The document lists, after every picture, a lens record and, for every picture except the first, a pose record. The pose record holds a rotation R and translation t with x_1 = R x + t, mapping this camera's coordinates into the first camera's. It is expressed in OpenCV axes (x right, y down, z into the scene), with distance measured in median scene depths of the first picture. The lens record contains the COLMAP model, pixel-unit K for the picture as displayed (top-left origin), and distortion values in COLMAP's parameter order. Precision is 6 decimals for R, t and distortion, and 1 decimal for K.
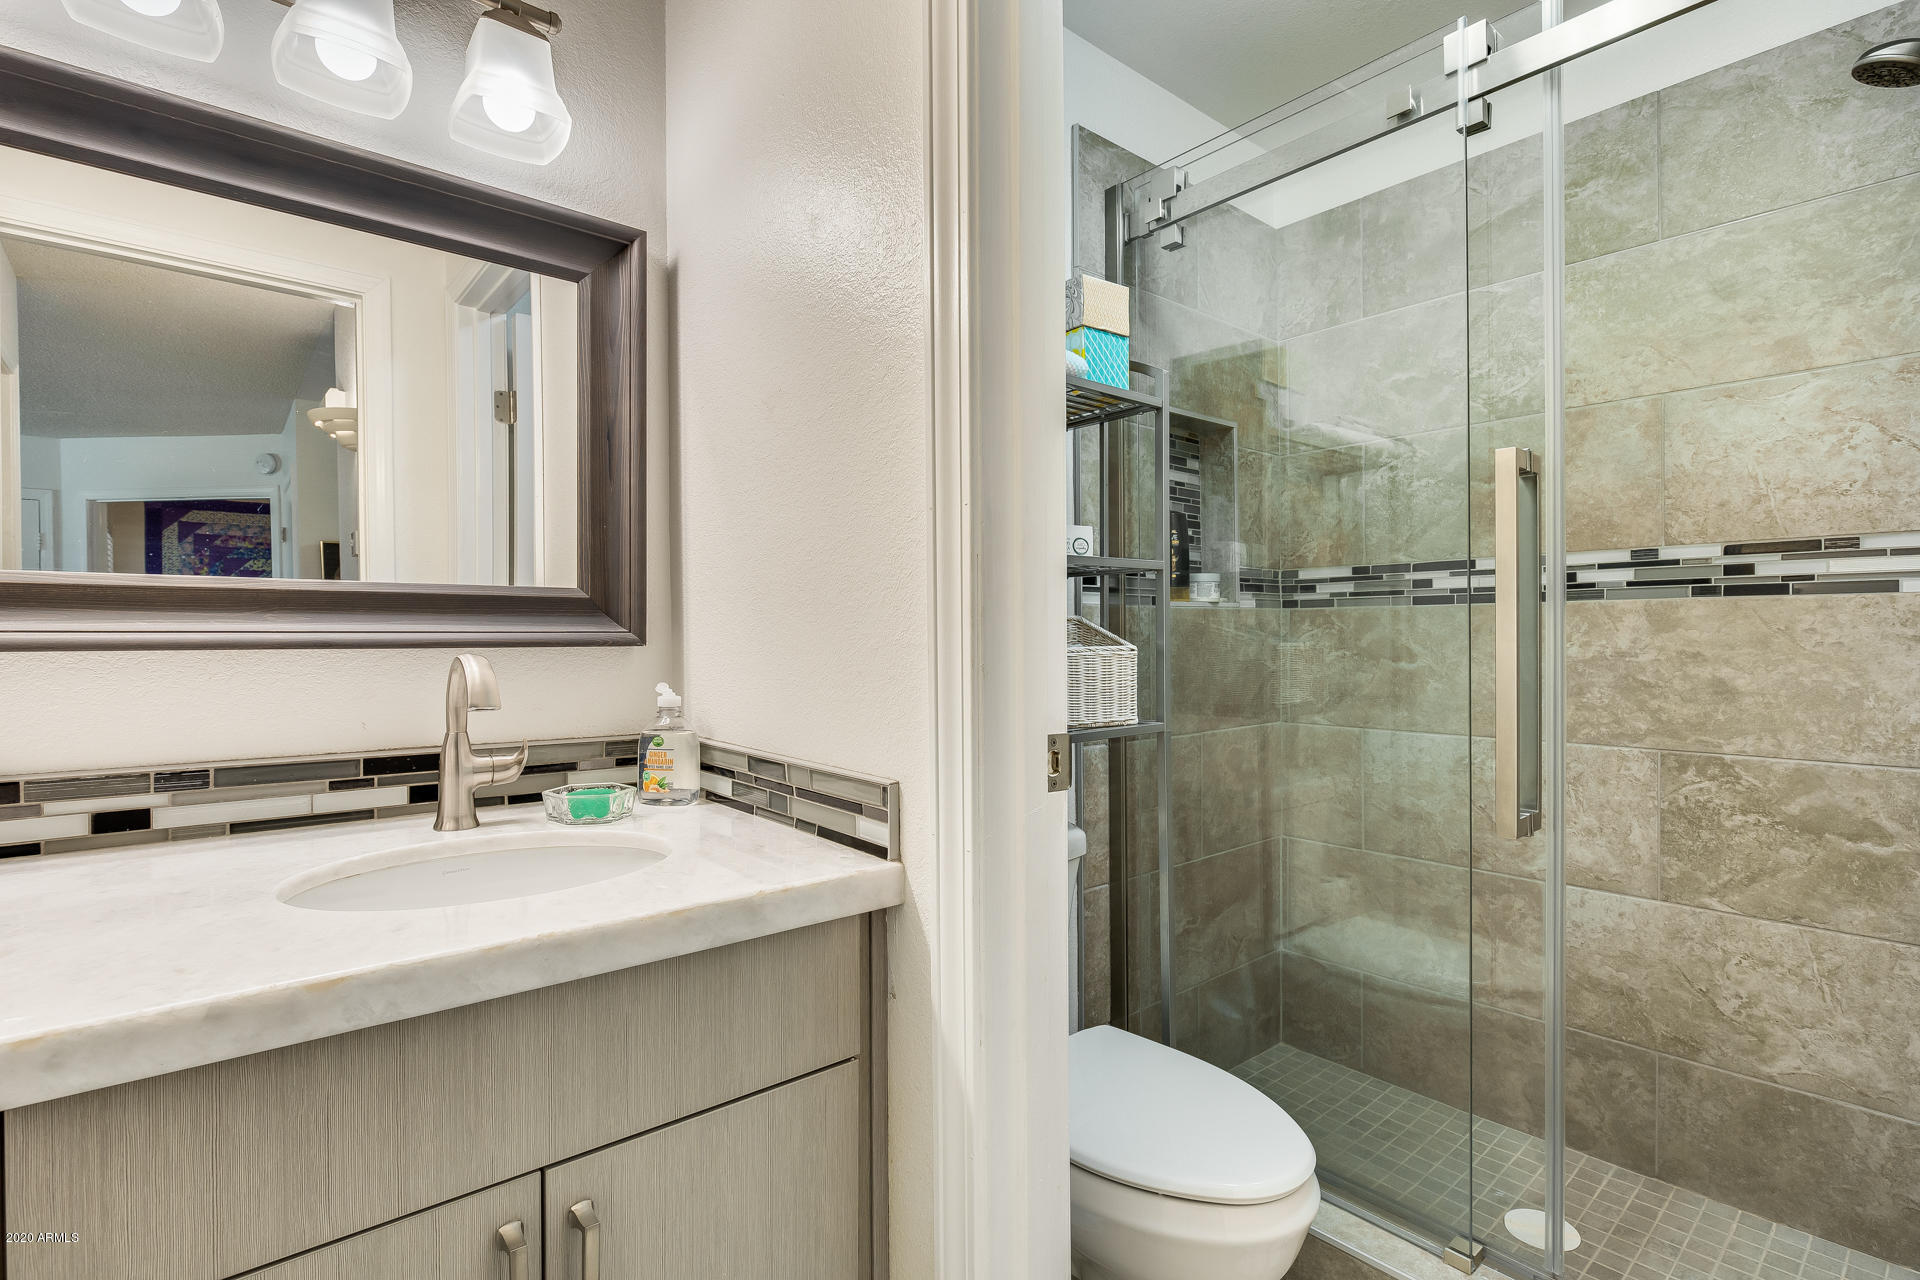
lens RADIAL K [[917.0, 0, 957.9], [0, 917.0, 631.9], [0, 0, 1]] dist [-0.000837, 0.000535]
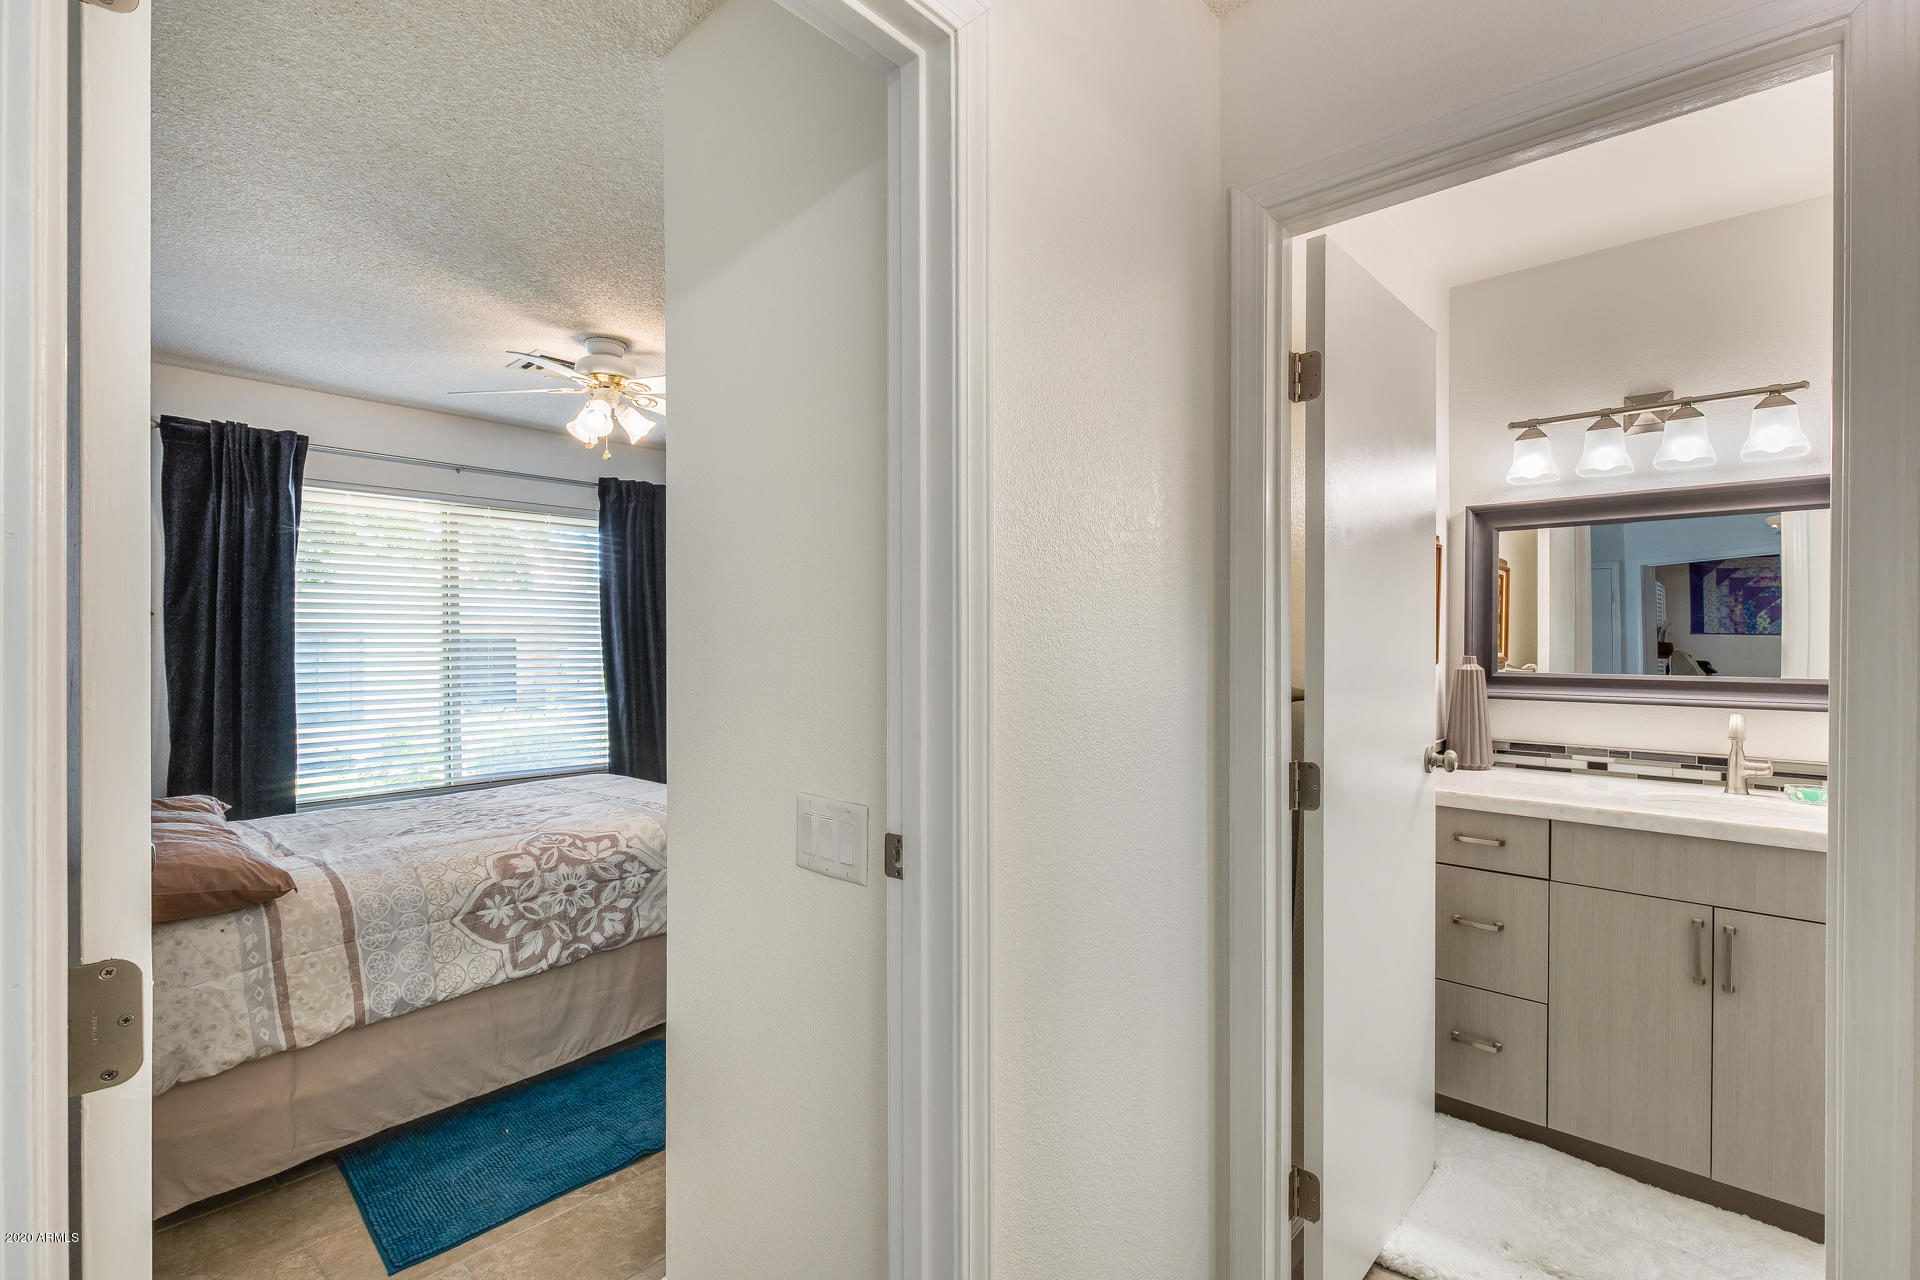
lens RADIAL K [[882.2, 0, 956.8], [0, 882.2, 651.4], [0, 0, 1]] dist [-0.000357, 0.000201]
pose [[0.130249, 0.007364, -0.991454, 1.261425], [-0.000026, 0.999972, 0.007424, -0.134007], [0.991481, -0.000941, 0.130246, -1.077540]]
